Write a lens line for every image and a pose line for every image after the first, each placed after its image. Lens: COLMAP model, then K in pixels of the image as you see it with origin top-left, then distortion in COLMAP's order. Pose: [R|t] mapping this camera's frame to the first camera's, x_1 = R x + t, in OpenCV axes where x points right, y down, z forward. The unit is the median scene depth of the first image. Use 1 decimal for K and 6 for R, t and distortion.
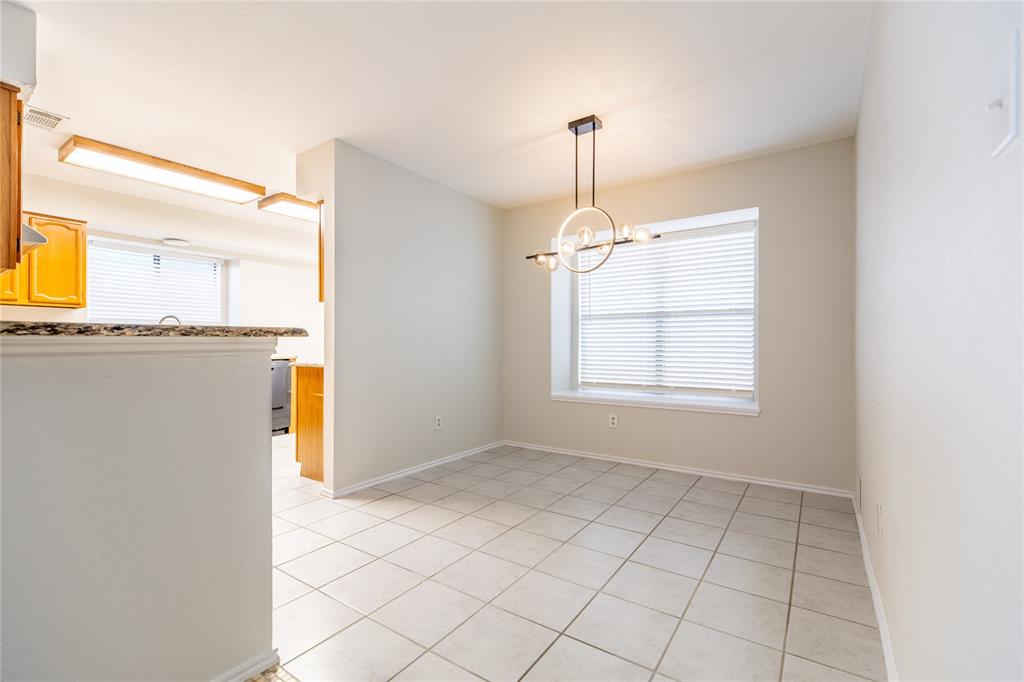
lens RADIAL K [[456.1, 0, 507.8], [0, 456.1, 344.7], [0, 0, 1]] dist [0.001150, 0.000854]
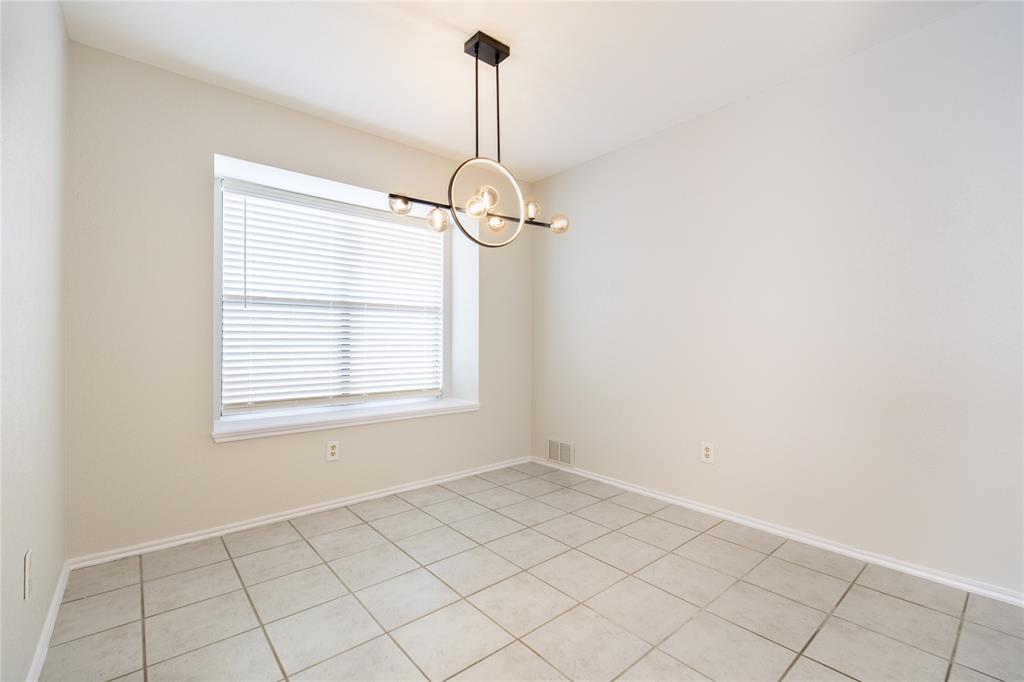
lens RADIAL K [[456.1, 0, 512.0], [0, 456.1, 336.0], [0, 0, 1]] dist [0.001150, 0.000854]
pose [[0.240216, 0.015834, 0.970590, -0.405595], [0.003861, 0.999843, -0.017267, 0.002446], [-0.970712, 0.007896, 0.240117, 0.579628]]
